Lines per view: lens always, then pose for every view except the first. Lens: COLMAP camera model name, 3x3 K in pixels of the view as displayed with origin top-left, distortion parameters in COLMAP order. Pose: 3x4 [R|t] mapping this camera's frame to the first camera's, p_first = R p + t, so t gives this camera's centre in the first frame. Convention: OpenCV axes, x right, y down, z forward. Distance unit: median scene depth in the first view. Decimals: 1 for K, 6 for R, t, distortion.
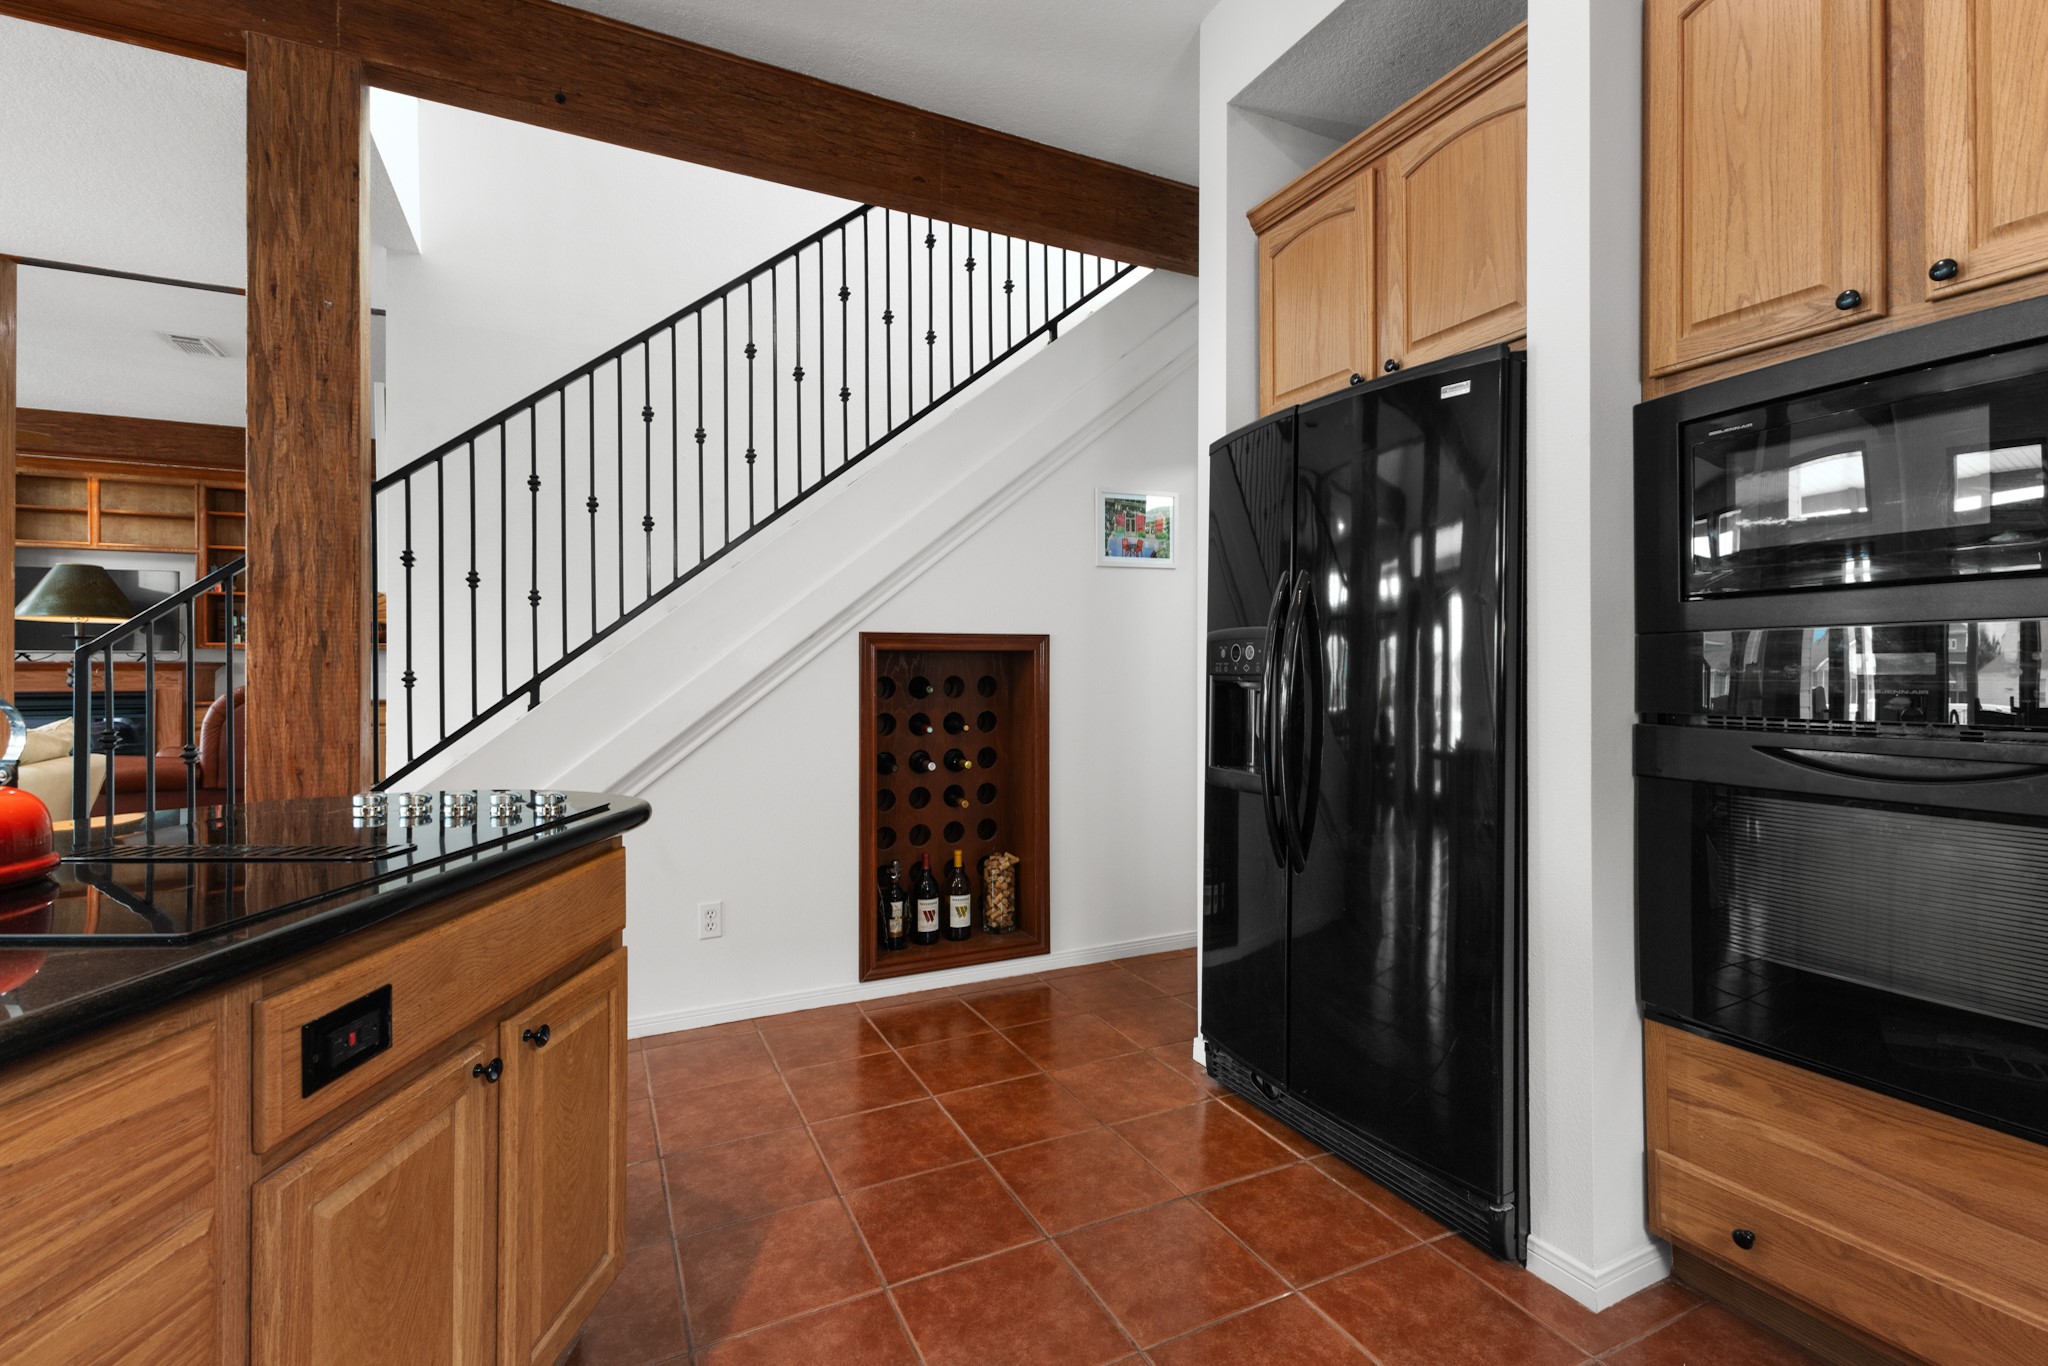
lens RADIAL K [[900.4, 0, 1054.9], [0, 900.4, 664.6], [0, 0, 1]] dist [0.009094, -0.000532]
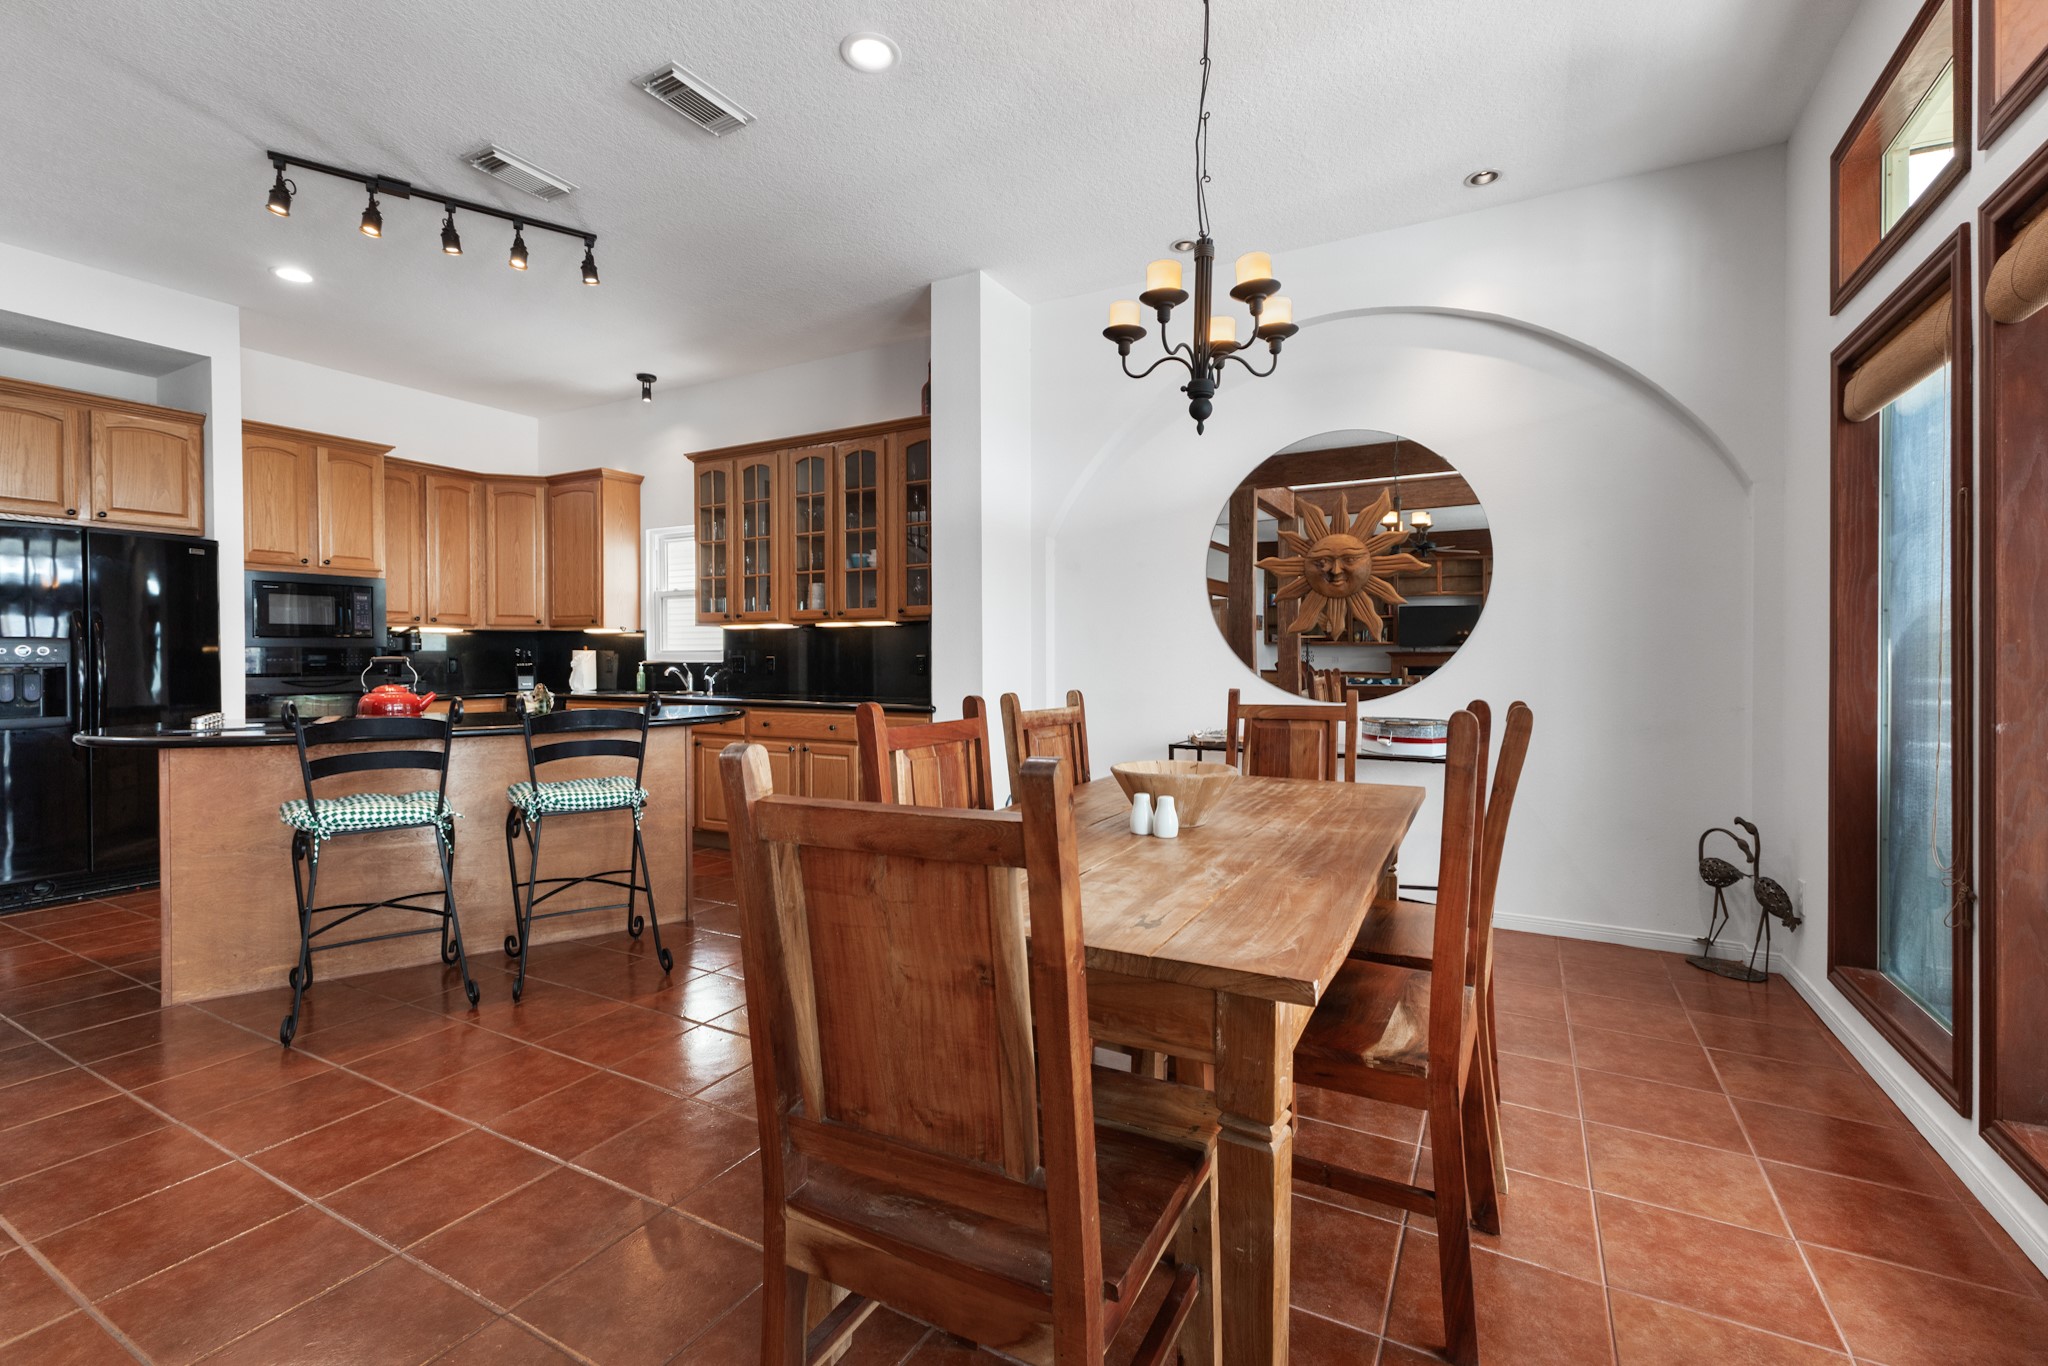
lens RADIAL K [[900.4, 0, 1032.0], [0, 900.4, 661.9], [0, 0, 1]] dist [0.009094, -0.000532]
pose [[-0.571630, -0.001547, 0.820510, -2.234219], [0.001156, 0.999996, 0.002691, 0.006836], [-0.820510, 0.002486, -0.571626, 0.376944]]
